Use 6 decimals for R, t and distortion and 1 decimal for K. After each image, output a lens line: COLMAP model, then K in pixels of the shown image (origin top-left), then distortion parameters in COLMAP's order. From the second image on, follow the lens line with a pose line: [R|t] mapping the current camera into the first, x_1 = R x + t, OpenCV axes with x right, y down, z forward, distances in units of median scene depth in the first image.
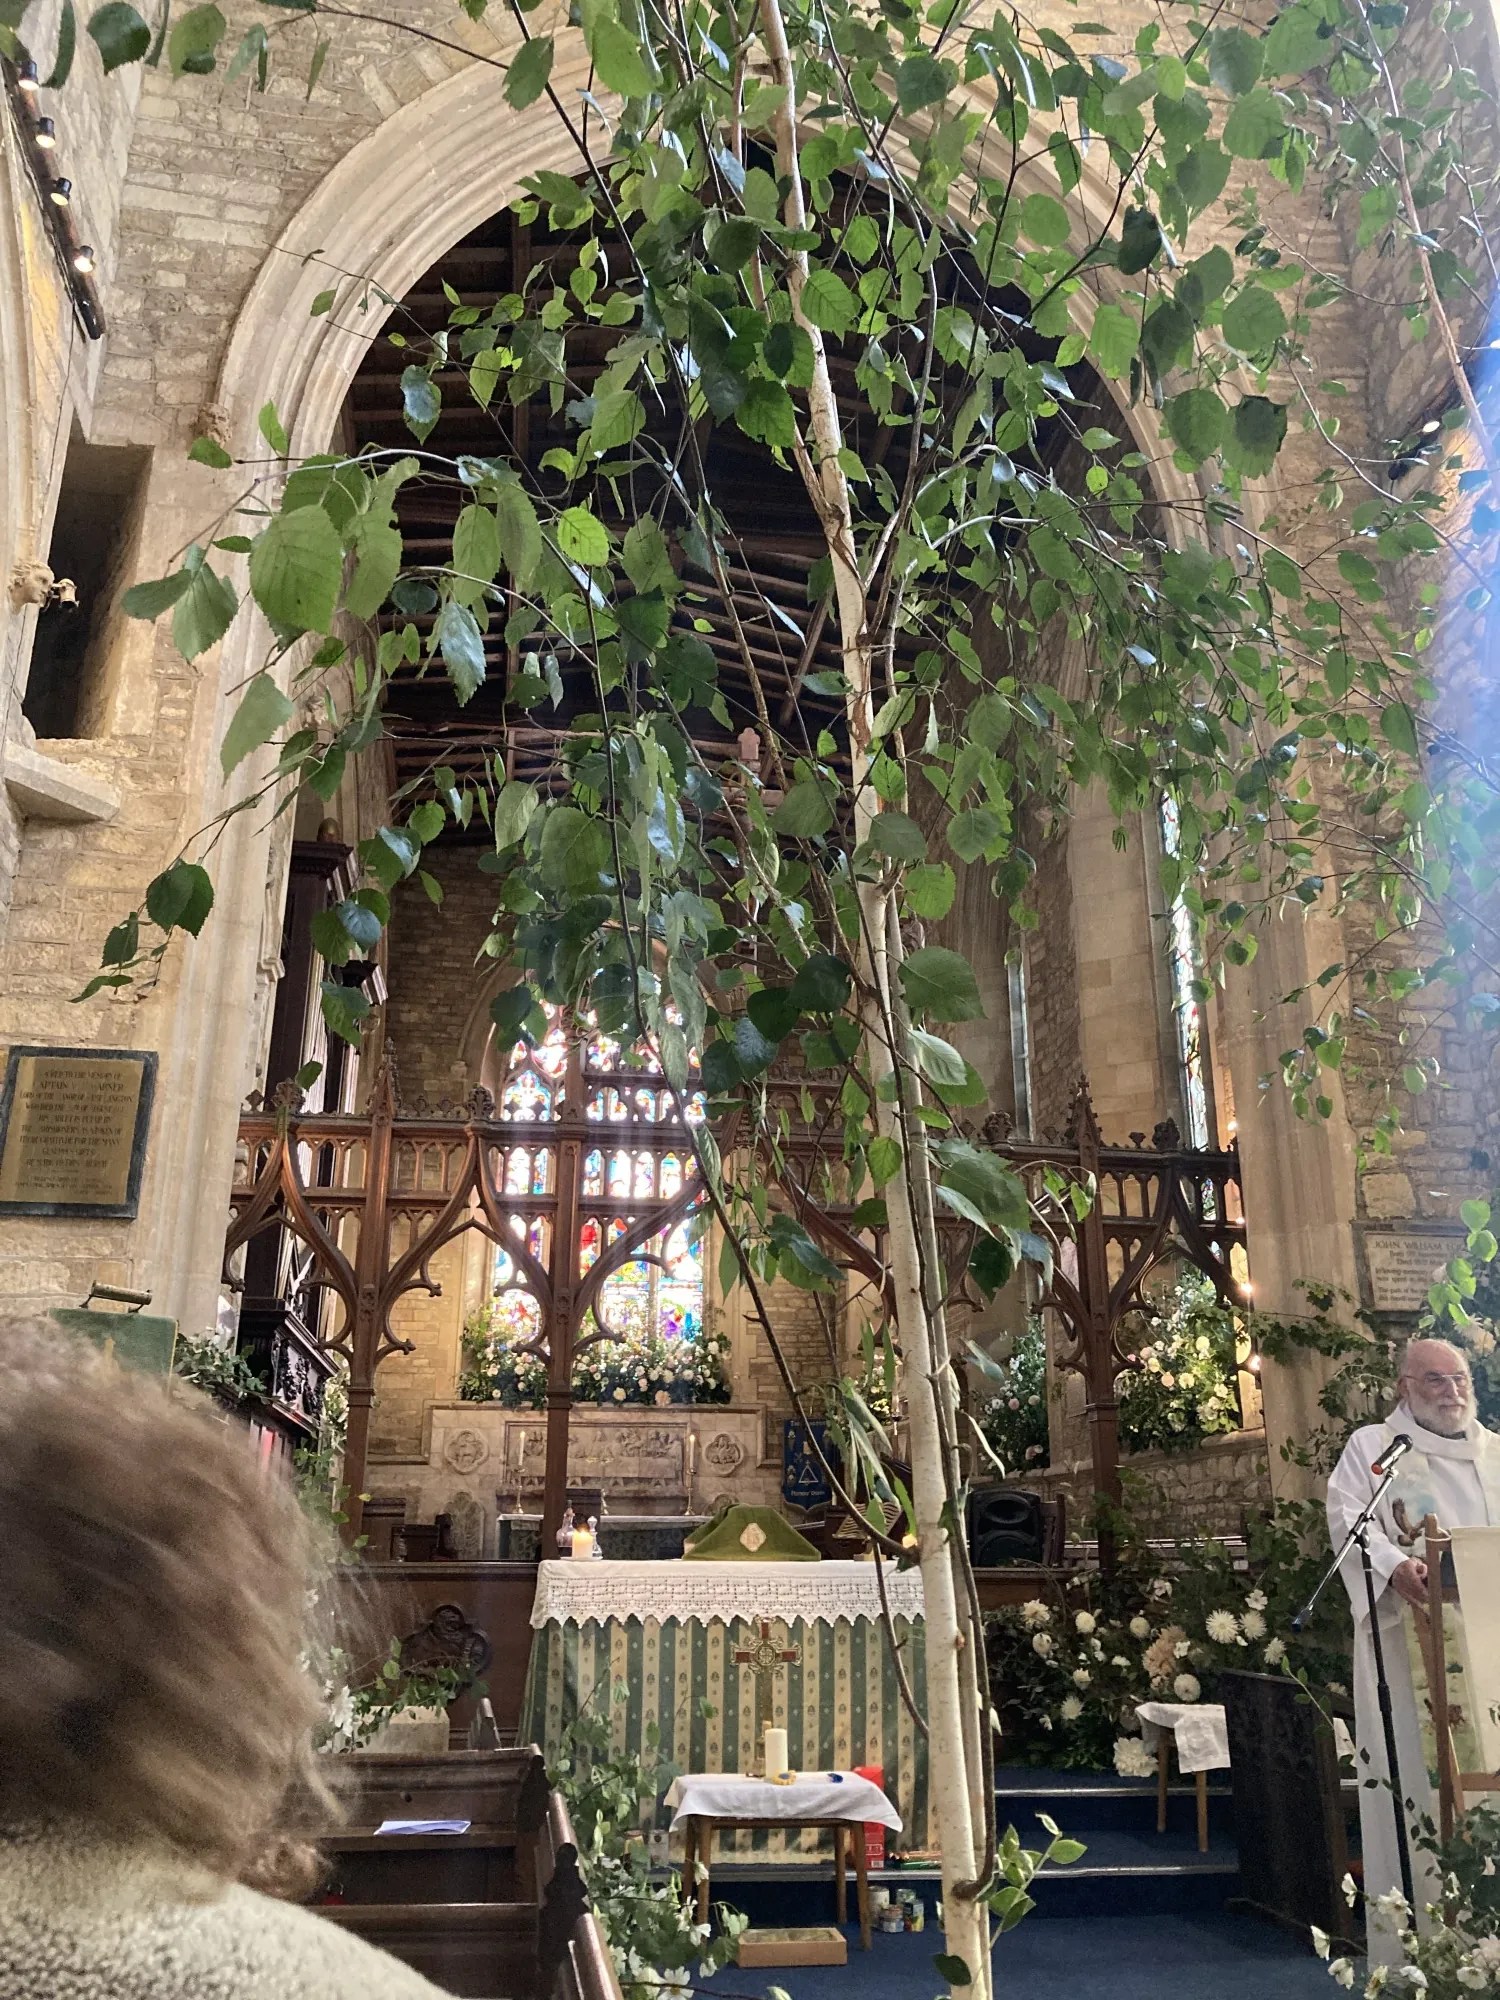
lens RADIAL K [[1673.5, 0, 720.0], [0, 1673.5, 969.9], [0, 0, 1]] dist [0.031769, -0.011835]
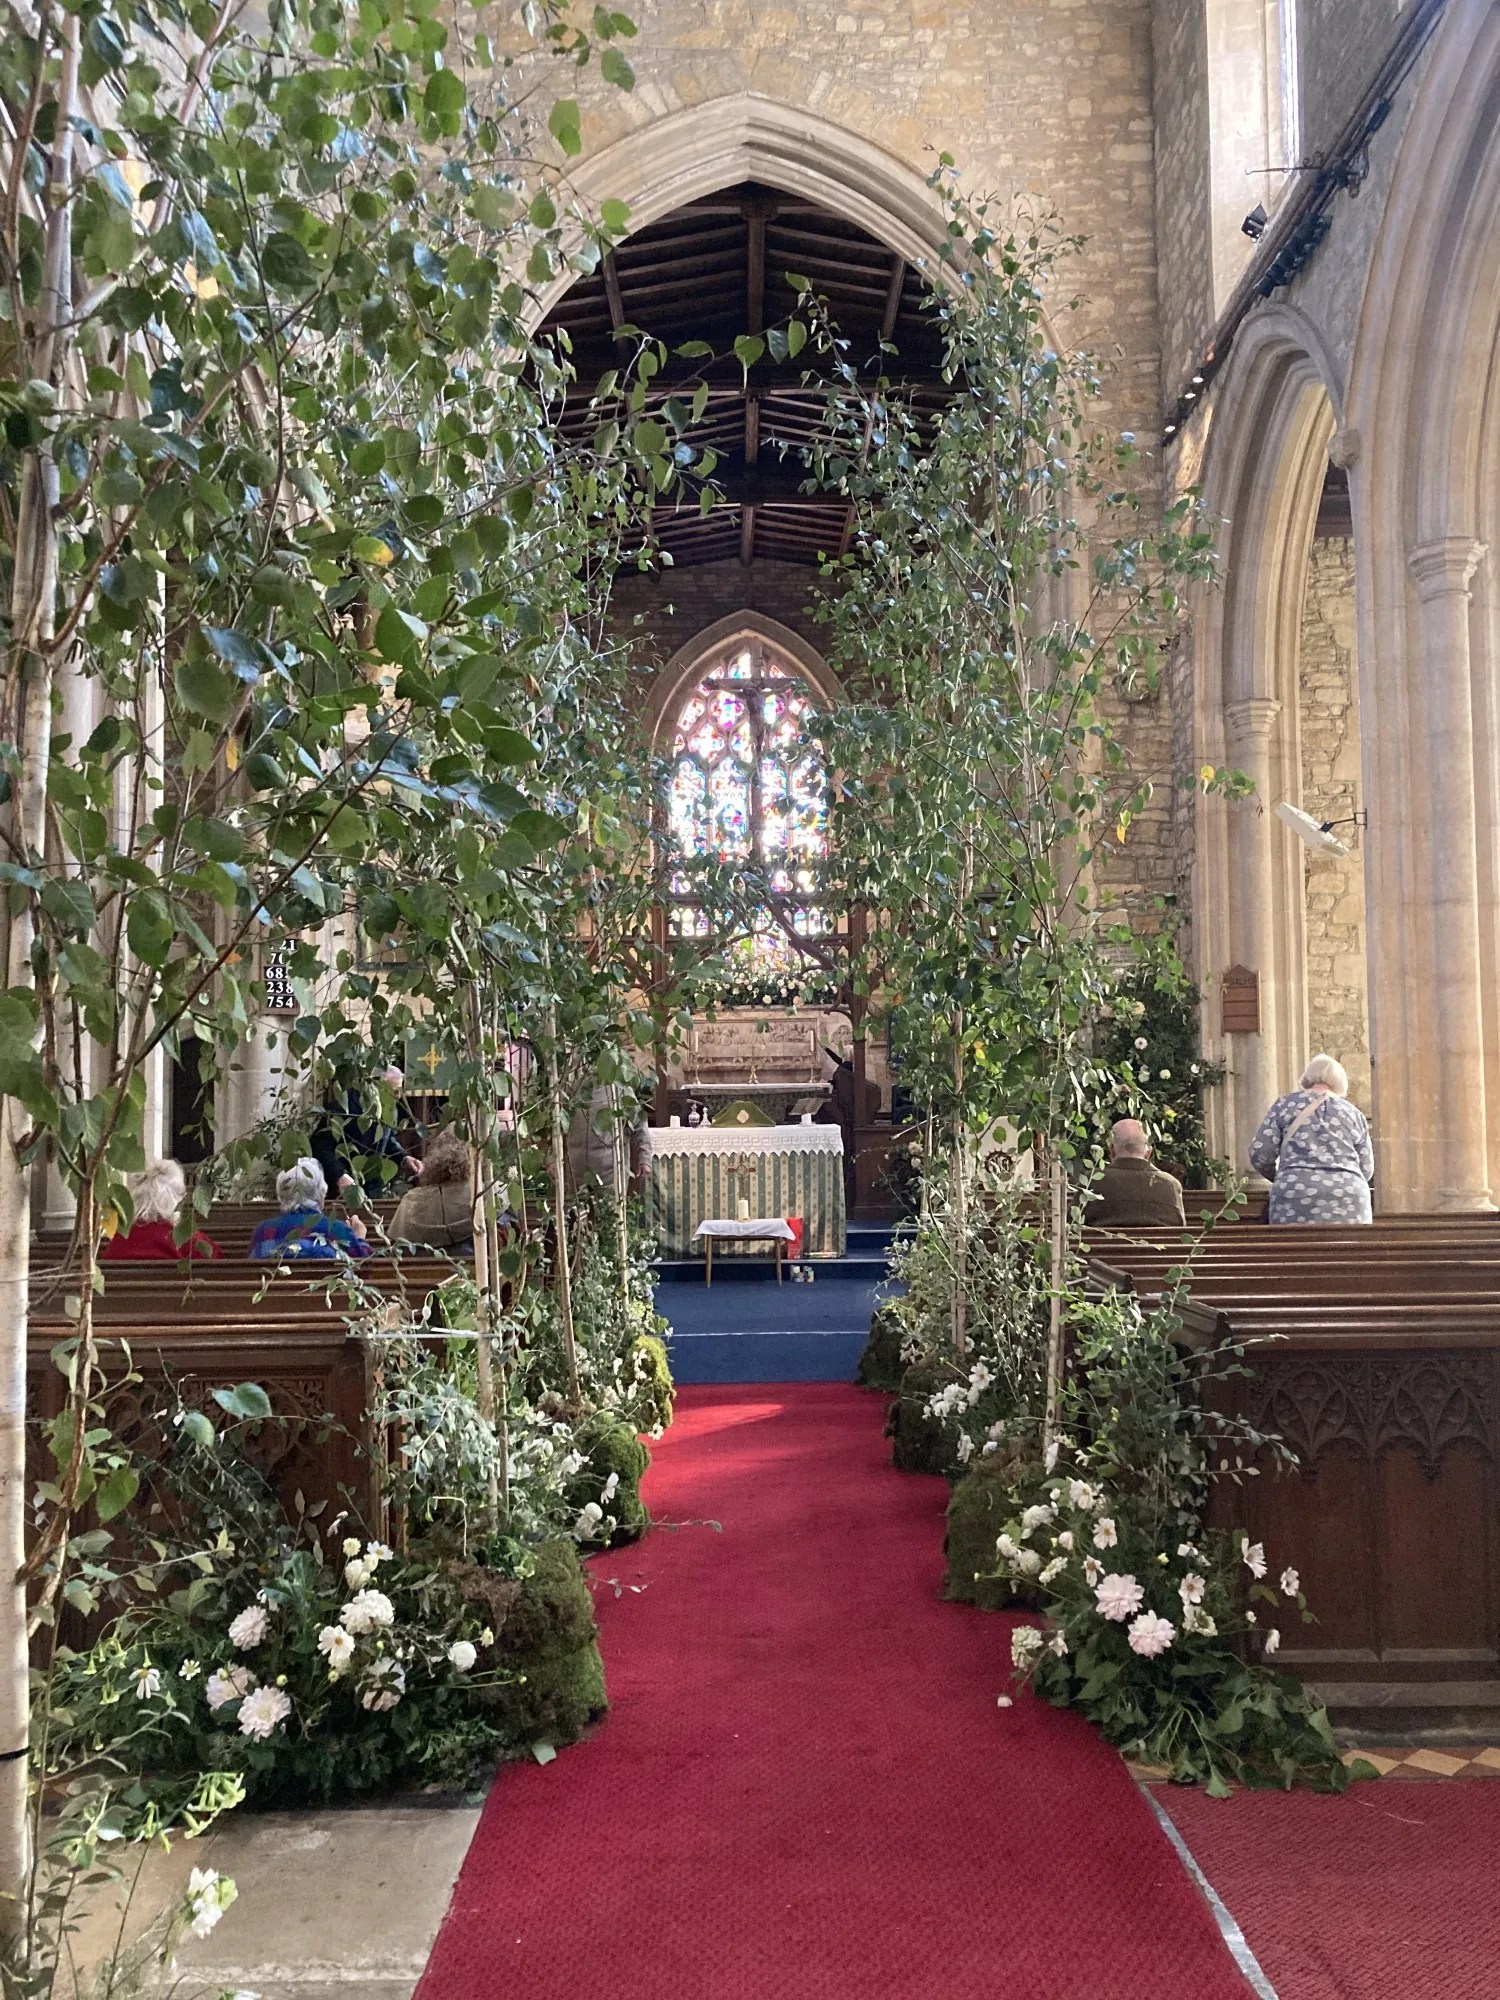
lens RADIAL K [[1660.6, 0, 756.7], [0, 1660.6, 964.0], [0, 0, 1]] dist [0.035966, -0.025495]
pose [[0.992059, -0.029183, -0.122343, 0.292900], [0.059585, 0.965678, 0.252815, -0.358707], [0.110766, -0.258098, 0.959748, -0.909172]]
